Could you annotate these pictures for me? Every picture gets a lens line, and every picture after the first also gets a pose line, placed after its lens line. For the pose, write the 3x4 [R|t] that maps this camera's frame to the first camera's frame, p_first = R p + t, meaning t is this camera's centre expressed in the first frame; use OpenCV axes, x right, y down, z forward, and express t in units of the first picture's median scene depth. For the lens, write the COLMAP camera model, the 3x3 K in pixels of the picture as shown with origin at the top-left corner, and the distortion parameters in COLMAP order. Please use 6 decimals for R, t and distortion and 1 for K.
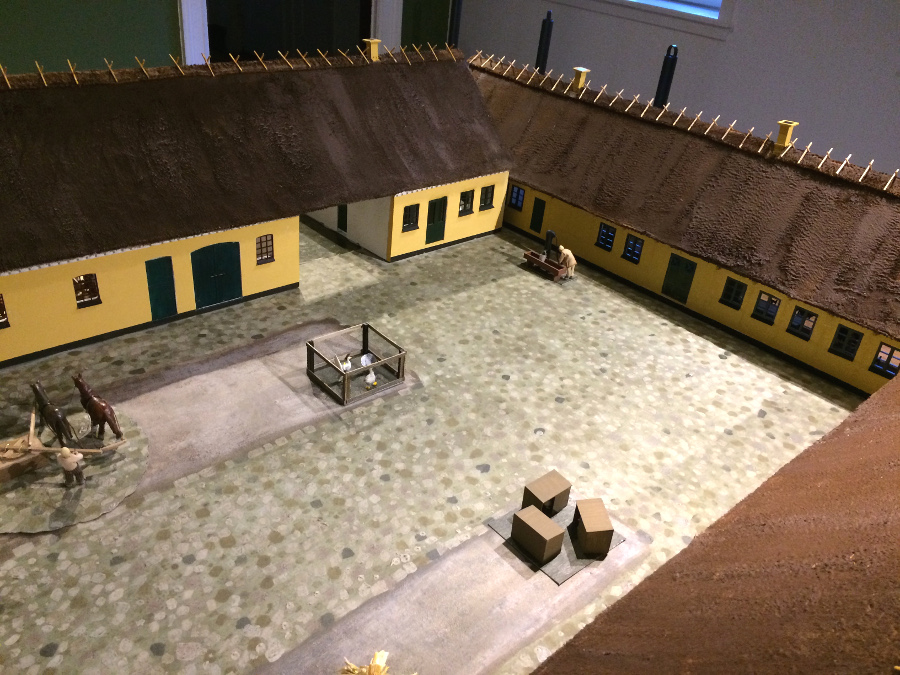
lens RADIAL K [[773.2, 0, 450.0], [0, 773.2, 337.5], [0, 0, 1]] dist [0.082115, -0.120735]
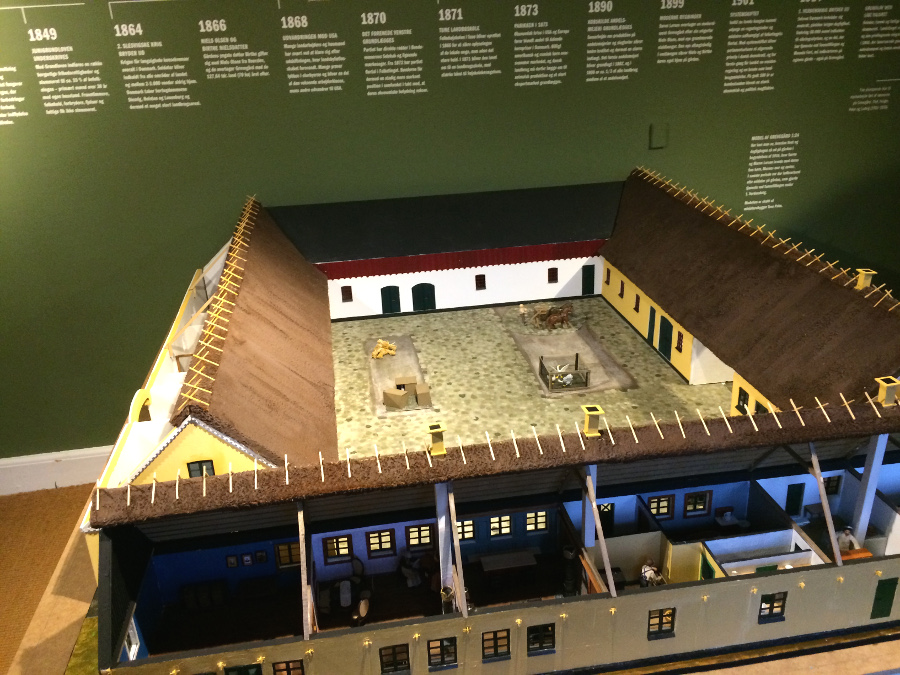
lens RADIAL K [[773.2, 0, 450.0], [0, 773.2, 337.5], [0, 0, 1]] dist [0.082115, -0.120735]
pose [[-0.548276, 0.263610, -0.793664, 1.223018], [-0.430615, 0.724558, 0.538132, -0.755513], [0.716913, 0.636809, -0.283743, 1.139544]]
